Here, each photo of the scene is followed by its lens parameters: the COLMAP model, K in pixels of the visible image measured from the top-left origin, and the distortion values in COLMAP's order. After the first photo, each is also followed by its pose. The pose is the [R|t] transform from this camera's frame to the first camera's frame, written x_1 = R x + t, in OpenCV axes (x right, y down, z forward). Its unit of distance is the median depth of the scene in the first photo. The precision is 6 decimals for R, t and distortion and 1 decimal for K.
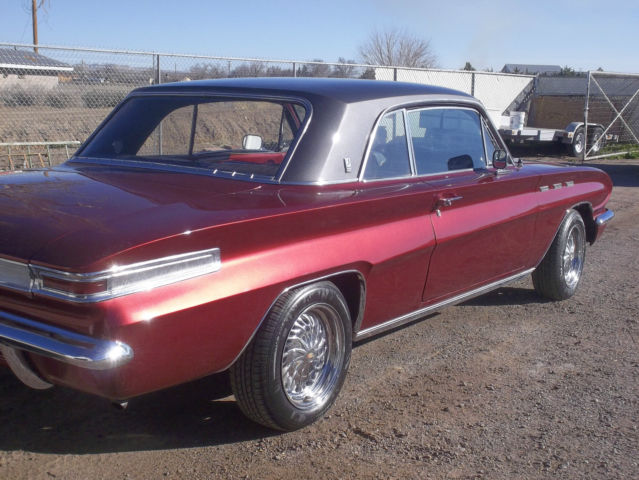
lens RADIAL K [[867.8, 0, 318.8], [0, 867.8, 238.8], [0, 0, 1]] dist [-0.021827, 0.000000]
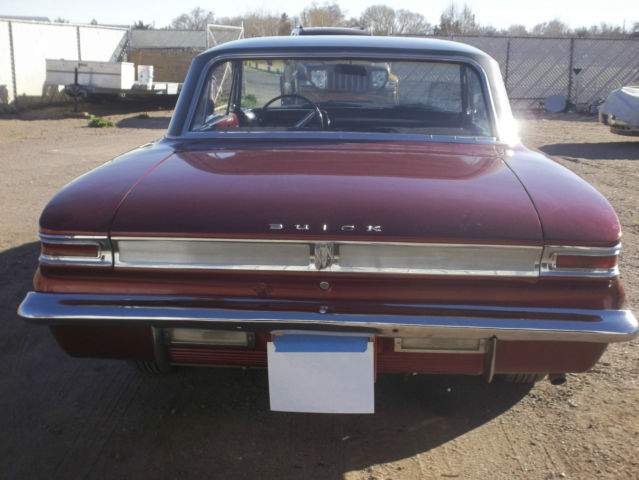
lens RADIAL K [[867.8, 0, 318.2], [0, 867.8, 241.9], [0, 0, 1]] dist [-0.021827, 0.000000]
pose [[0.829511, -0.128290, 0.543557, -0.166322], [0.097183, 0.991568, 0.085720, -0.012394], [-0.549970, -0.018281, 0.834984, 0.058219]]
